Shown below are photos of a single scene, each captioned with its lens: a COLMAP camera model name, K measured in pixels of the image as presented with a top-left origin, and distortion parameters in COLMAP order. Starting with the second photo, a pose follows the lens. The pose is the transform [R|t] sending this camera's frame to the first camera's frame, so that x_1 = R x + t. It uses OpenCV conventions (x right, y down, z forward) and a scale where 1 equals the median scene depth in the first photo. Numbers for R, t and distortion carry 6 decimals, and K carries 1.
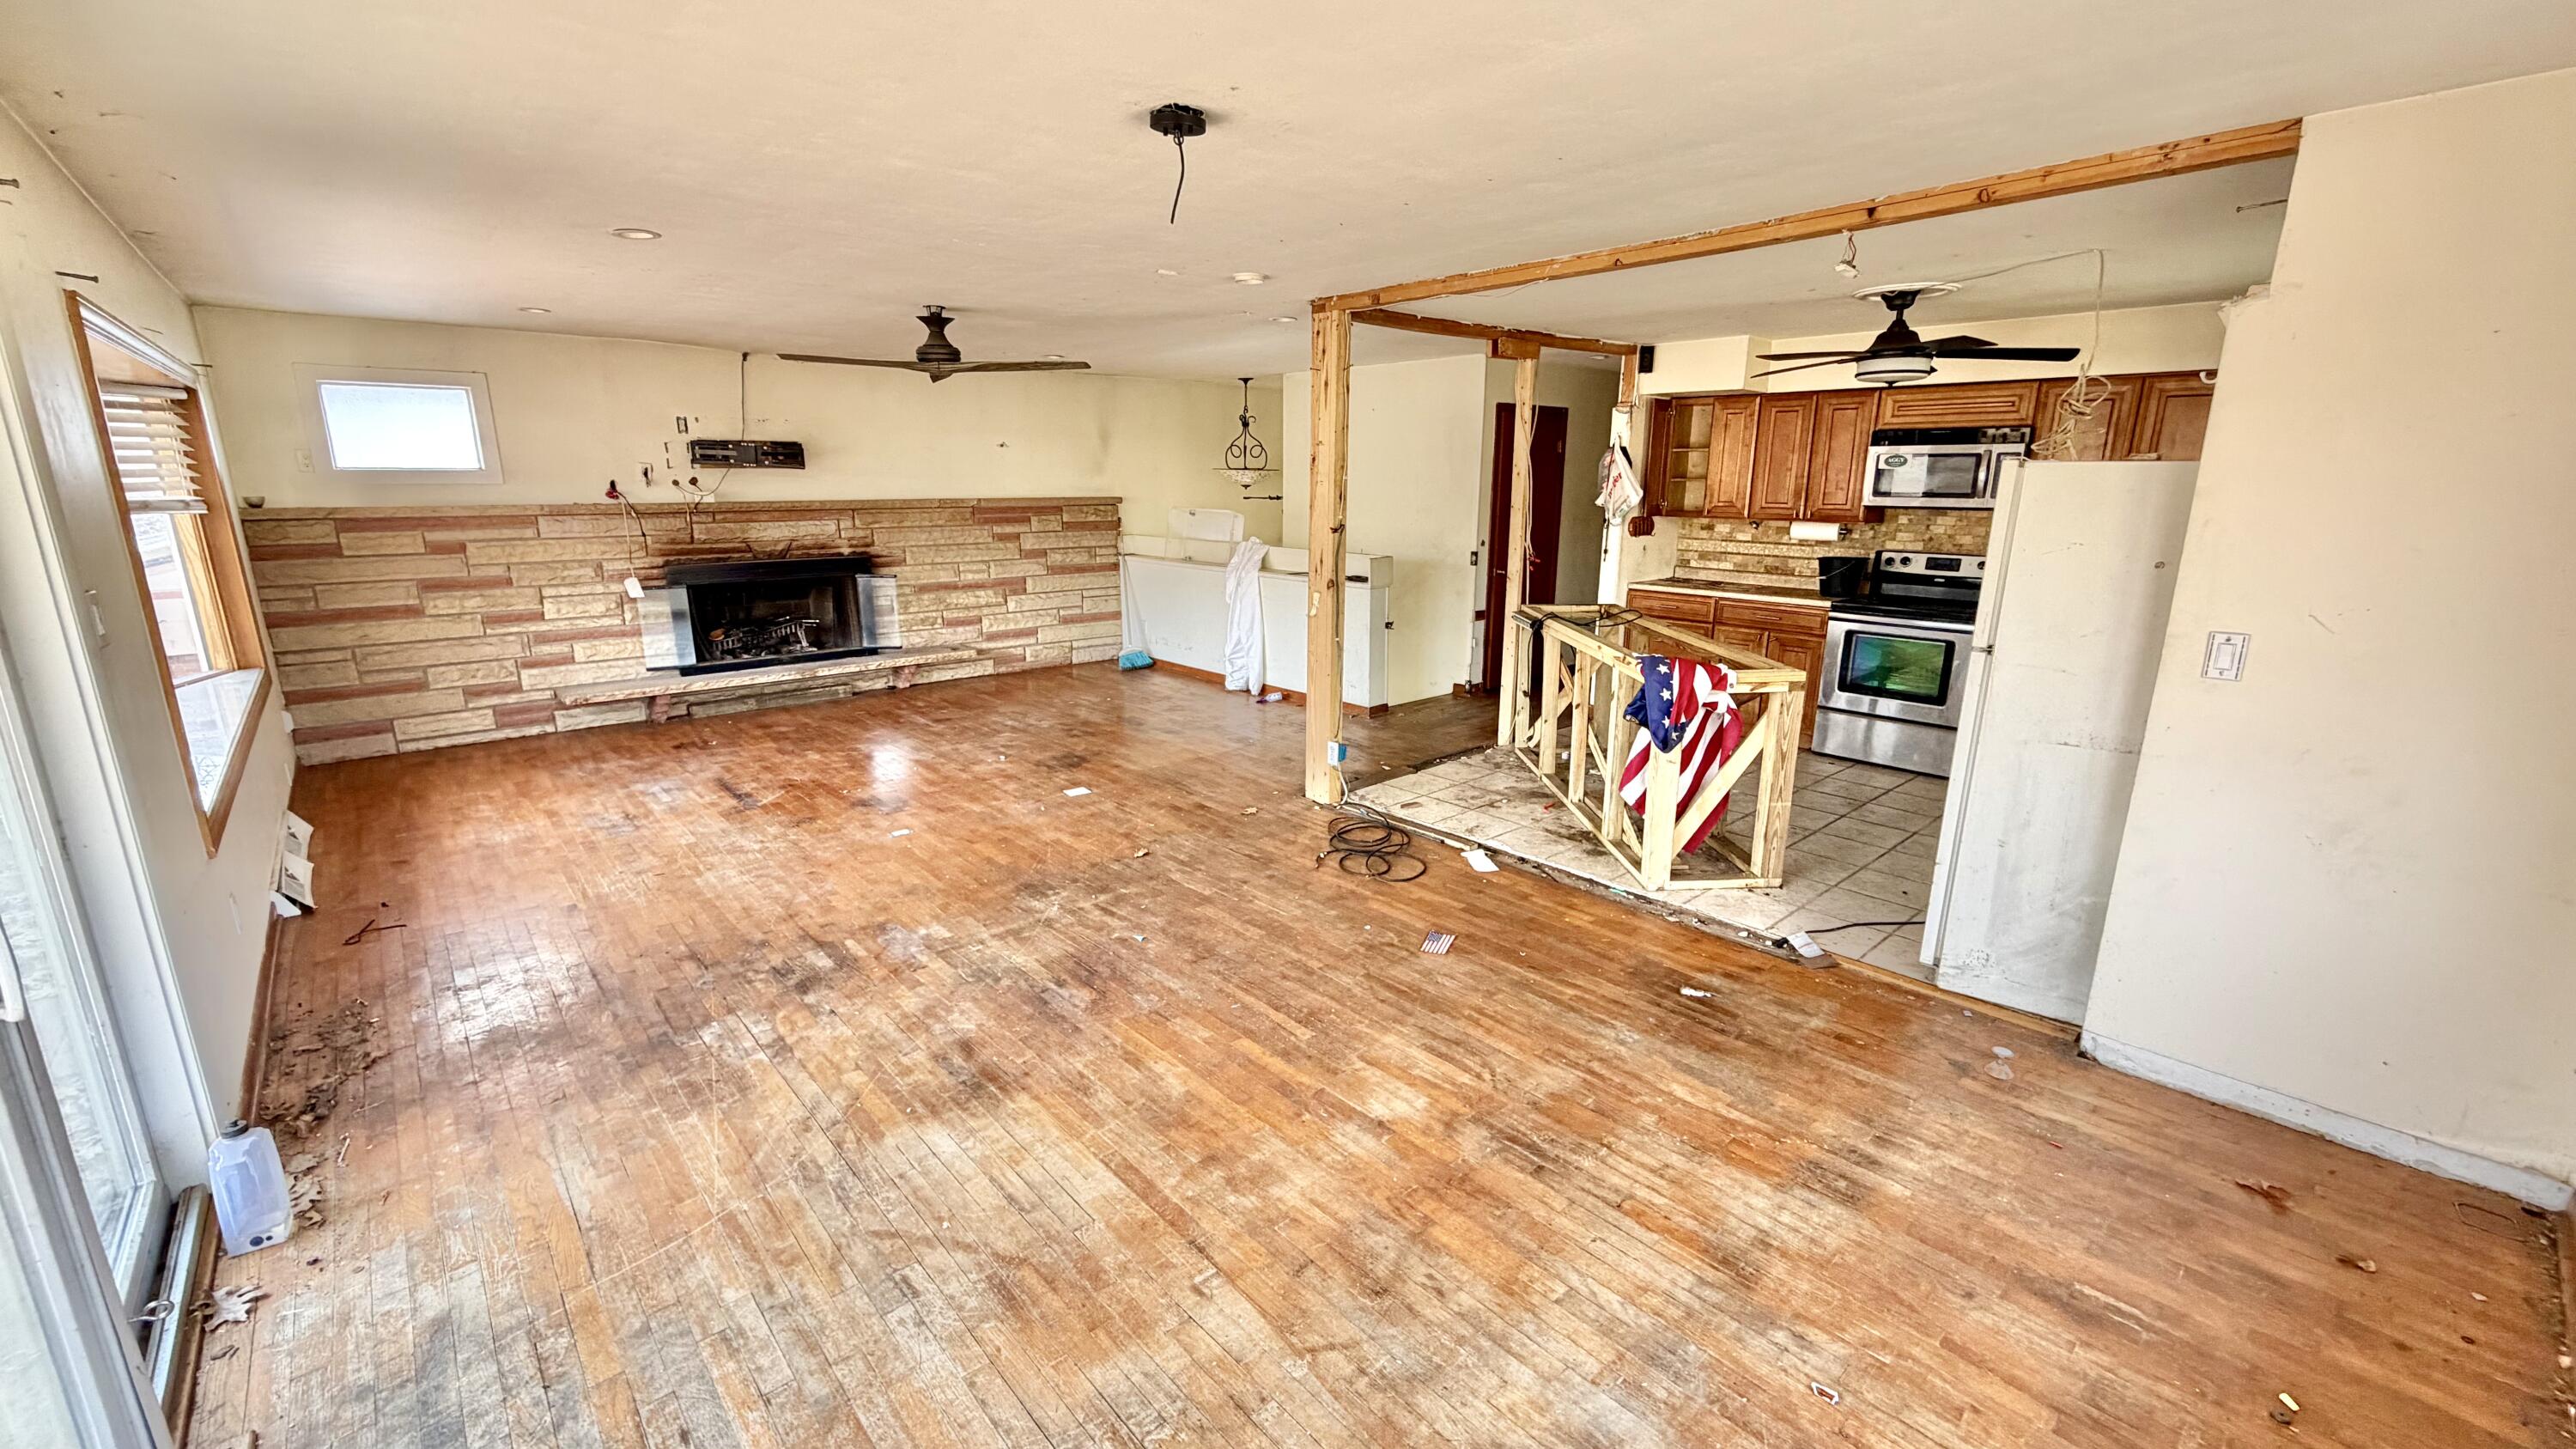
lens RADIAL K [[1027.9, 0, 1295.3], [0, 1027.9, 720.4], [0, 0, 1]] dist [0.000946, -0.000071]
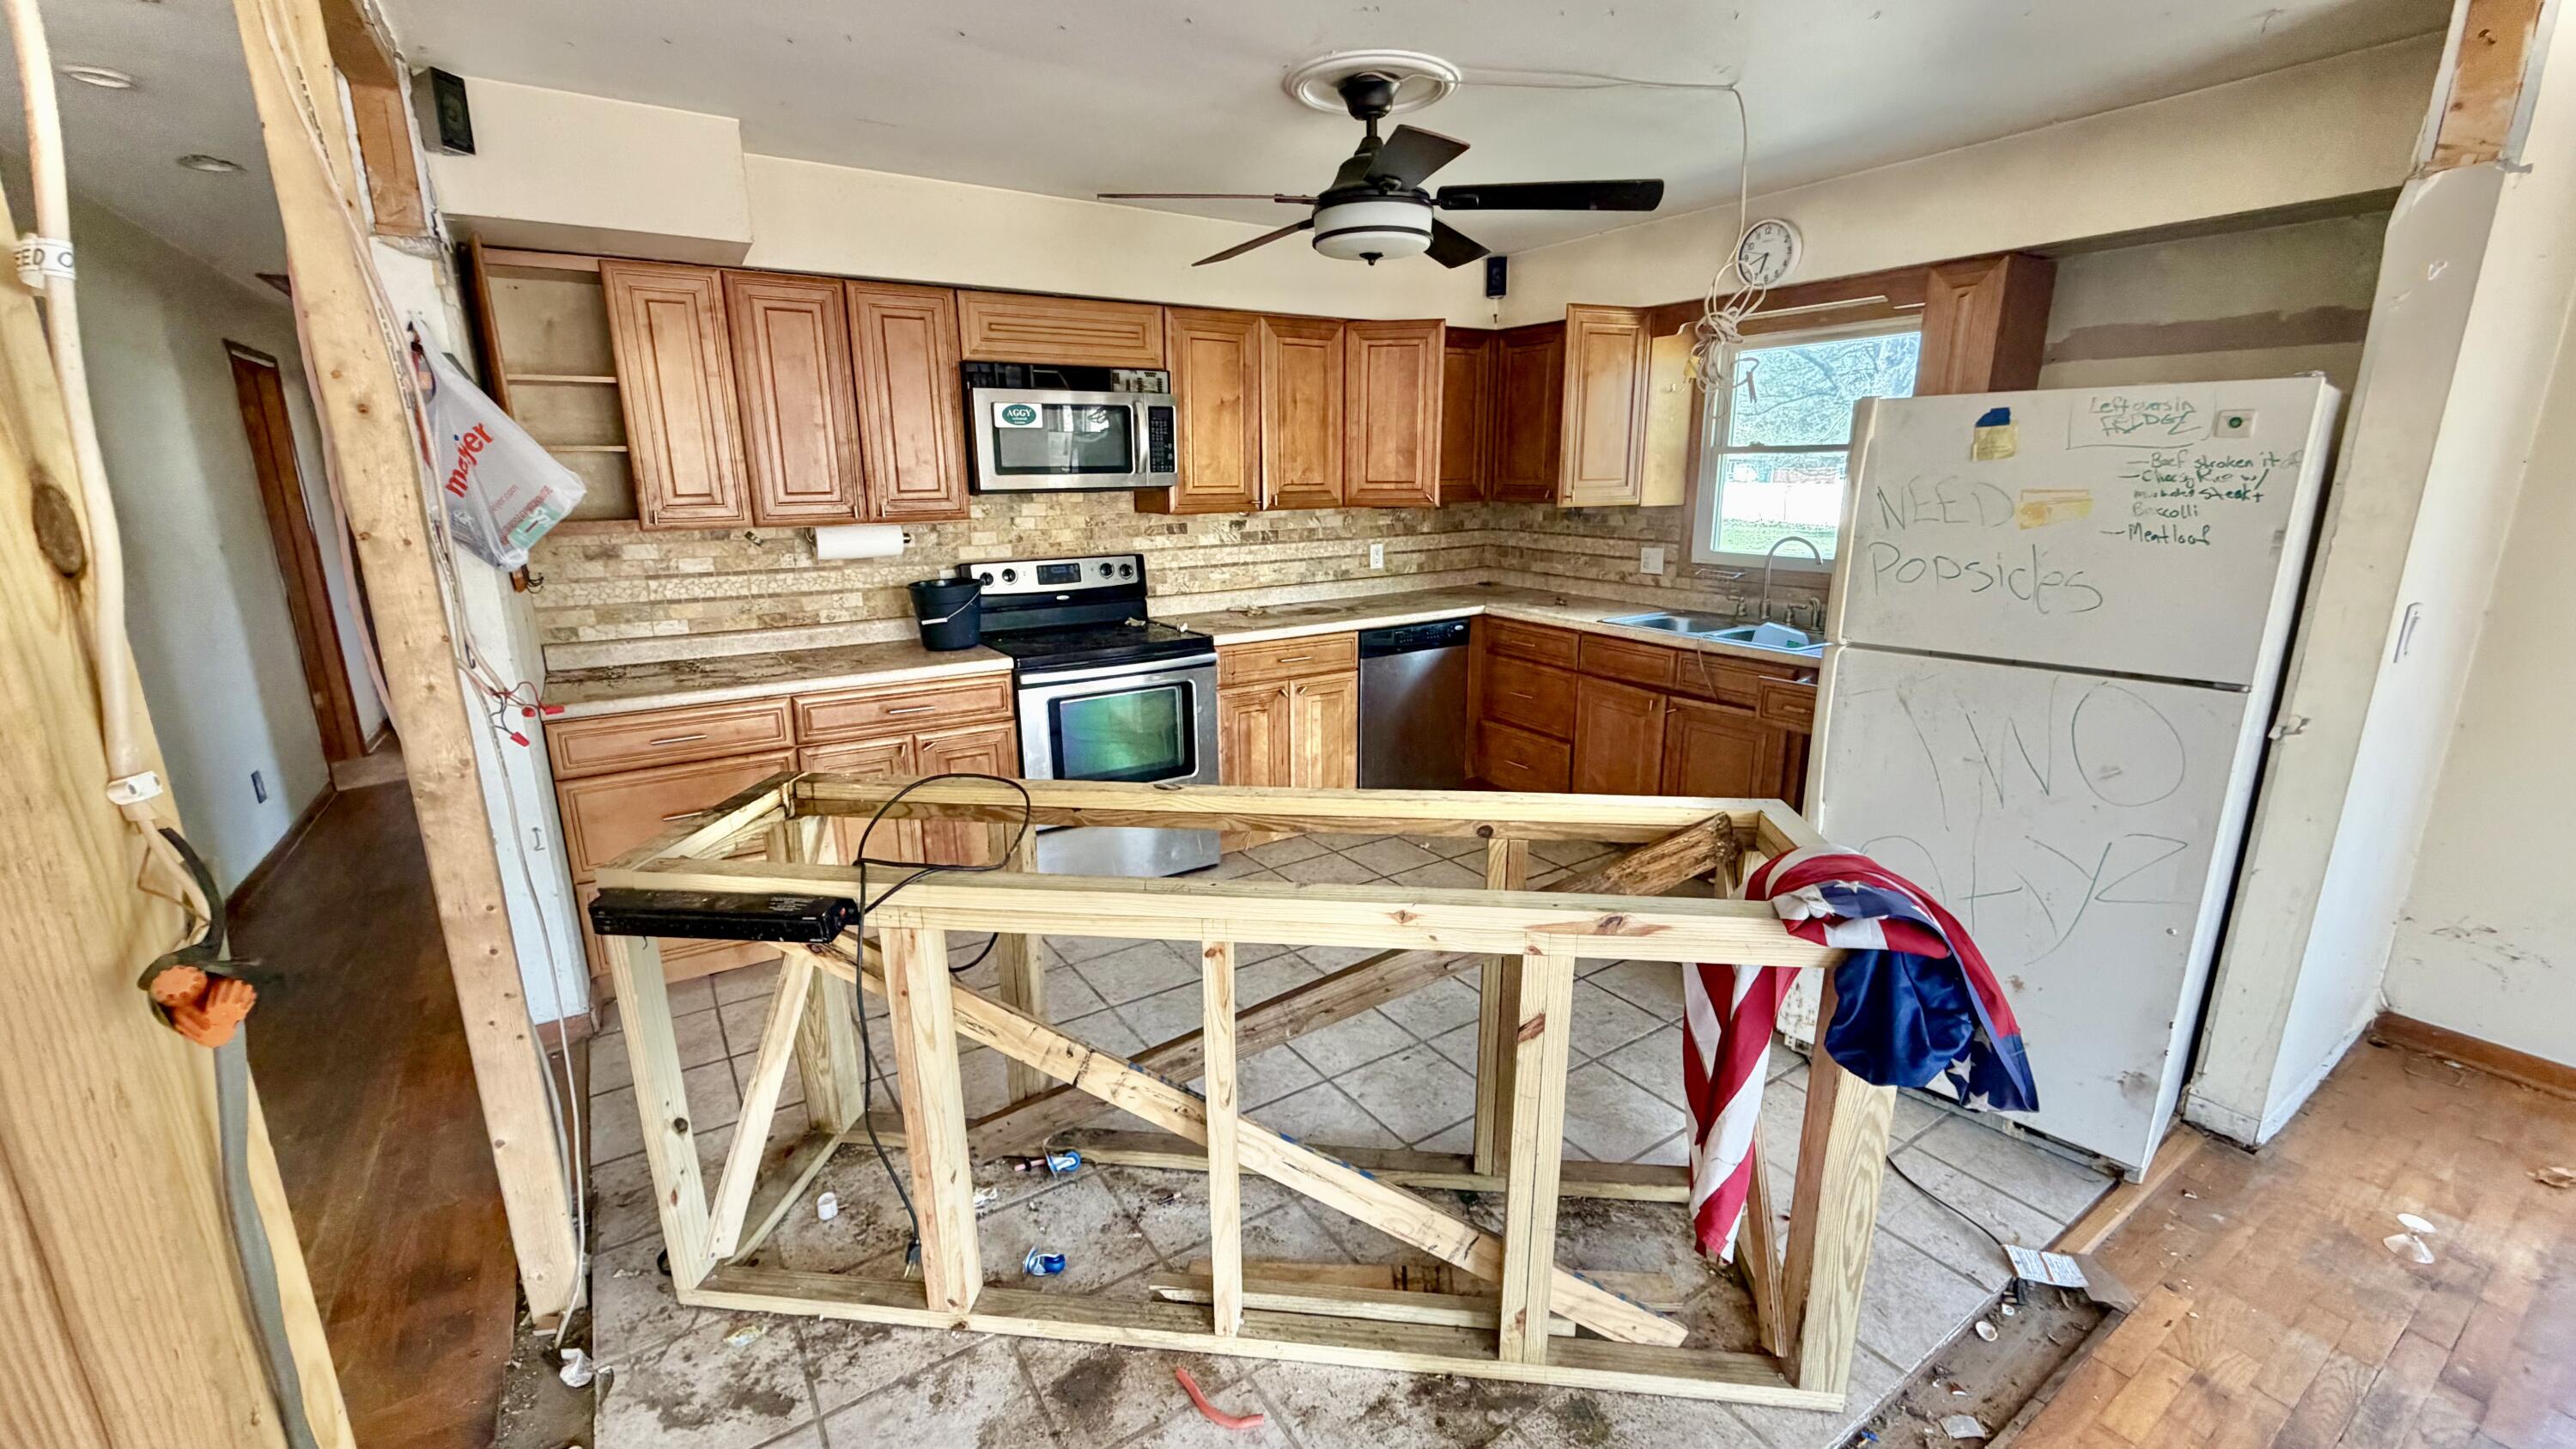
lens RADIAL K [[1027.9, 0, 1285.8], [0, 1027.9, 720.3], [0, 0, 1]] dist [0.000946, -0.000071]
pose [[0.151574, -0.244563, 0.957713, -0.014581], [0.237738, 0.949486, 0.204836, -0.157549], [-0.959430, 0.196637, 0.202059, 0.714291]]
